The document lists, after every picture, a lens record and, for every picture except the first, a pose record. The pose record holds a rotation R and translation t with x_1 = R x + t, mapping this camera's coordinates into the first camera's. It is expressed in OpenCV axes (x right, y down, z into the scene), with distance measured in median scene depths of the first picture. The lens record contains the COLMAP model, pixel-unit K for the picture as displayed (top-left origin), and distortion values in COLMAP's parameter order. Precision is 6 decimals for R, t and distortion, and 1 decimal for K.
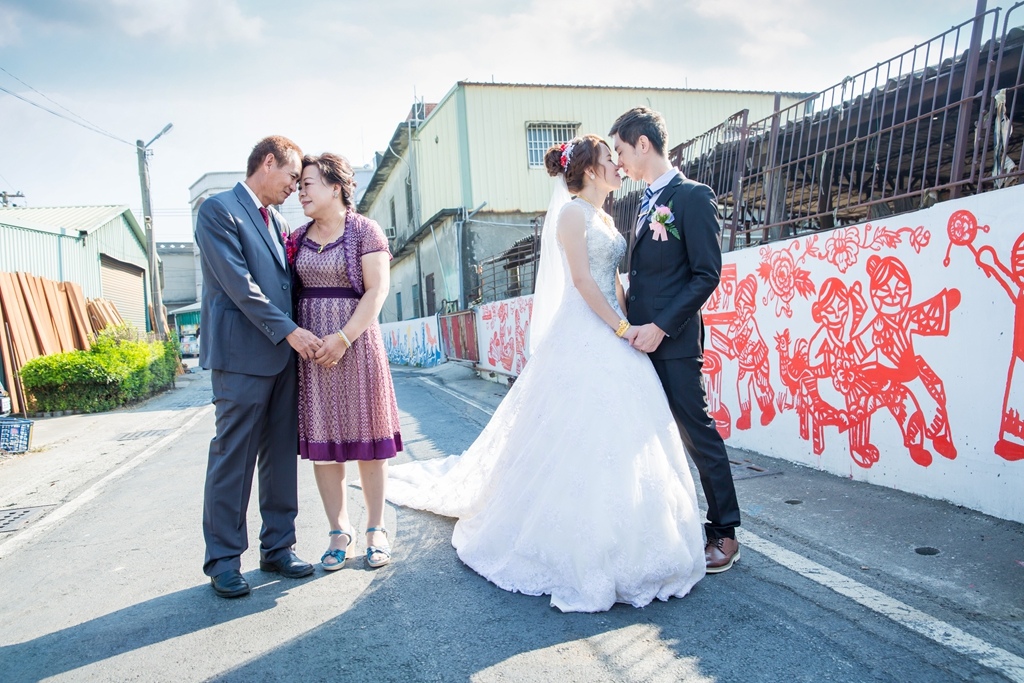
lens RADIAL K [[797.4, 0, 494.6], [0, 797.4, 345.8], [0, 0, 1]] dist [-0.071461, 0.075831]
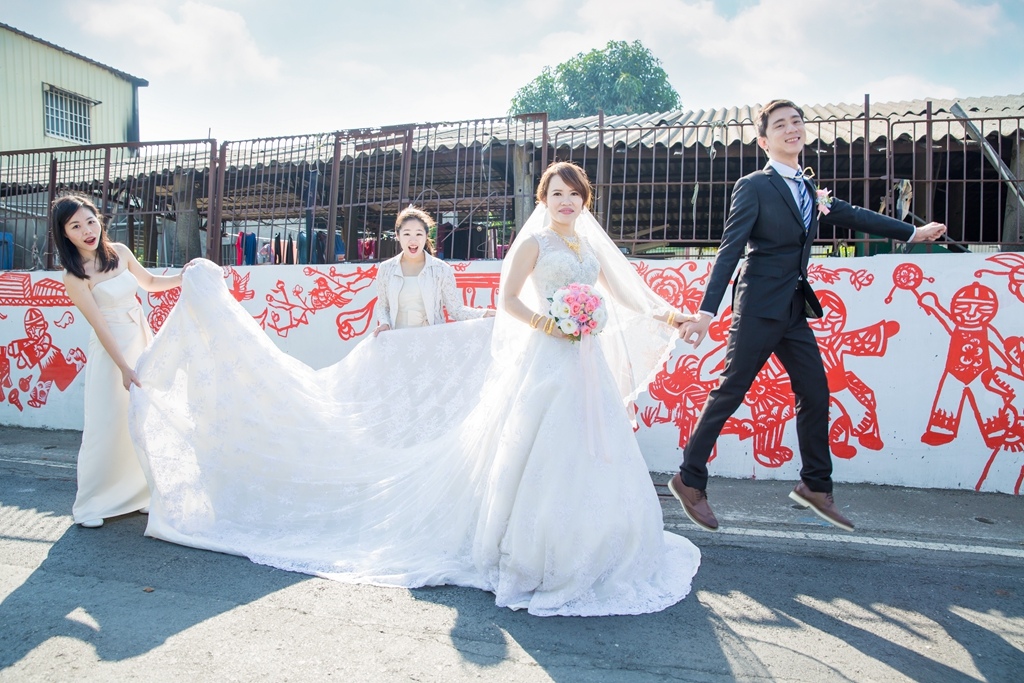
lens RADIAL K [[738.5, 0, 518.3], [0, 738.5, 341.6], [0, 0, 1]] dist [-0.068500, 0.033105]
pose [[0.462565, 0.006897, 0.886559, -0.545005], [-0.007418, 0.999965, -0.003909, -0.019730], [-0.886554, -0.004768, 0.462600, 0.685167]]
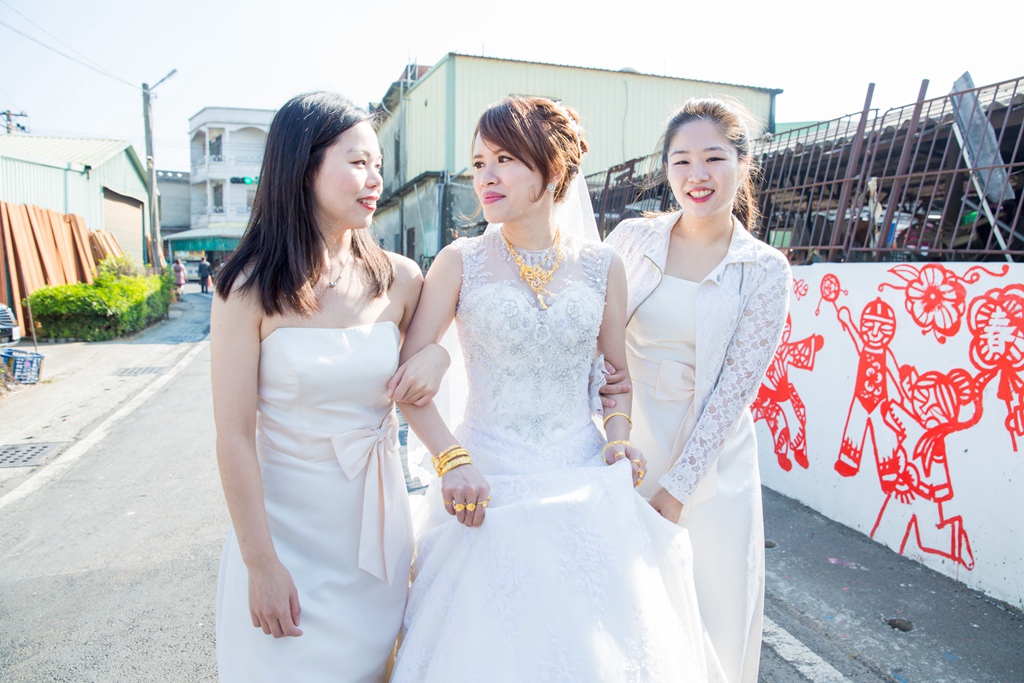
lens RADIAL K [[752.4, 0, 495.2], [0, 752.4, 347.5], [0, 0, 1]] dist [-0.074249, 0.048918]
pose [[0.996816, 0.070707, 0.036865, 0.022390], [-0.073470, 0.994089, 0.079932, -0.075170], [-0.030995, -0.082386, 0.996118, -0.105652]]
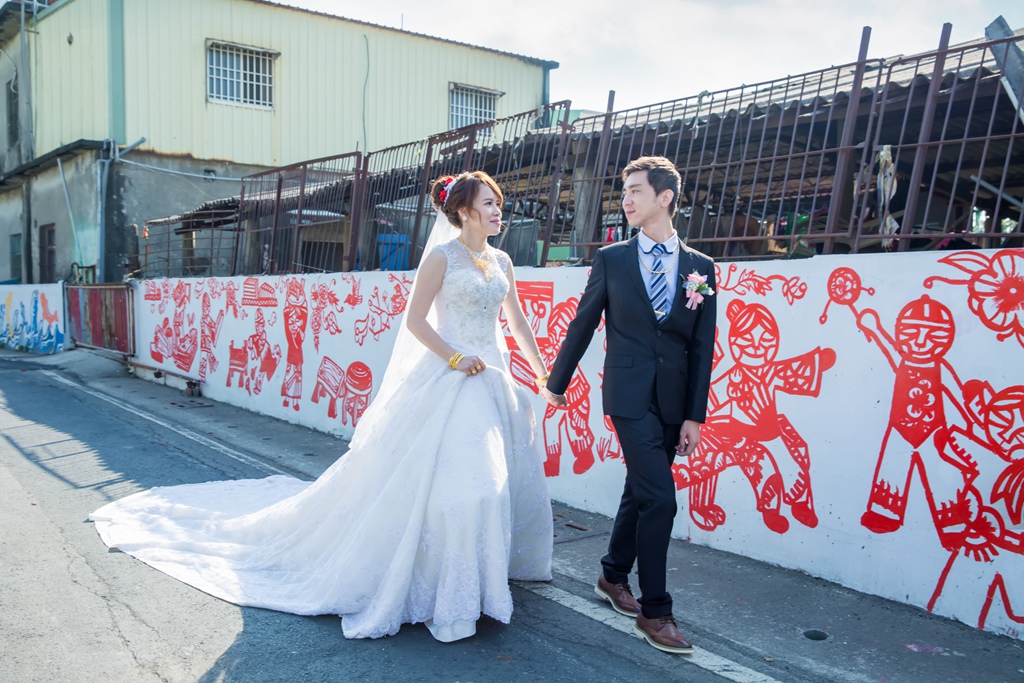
lens RADIAL K [[984.7, 0, 507.1], [0, 984.7, 342.7], [0, 0, 1]] dist [0.003089, 0.000000]
pose [[0.919266, 0.057291, 0.389446, -0.159472], [-0.062737, 0.998029, 0.001269, -0.039194], [-0.388606, -0.025599, 0.921048, 0.041779]]
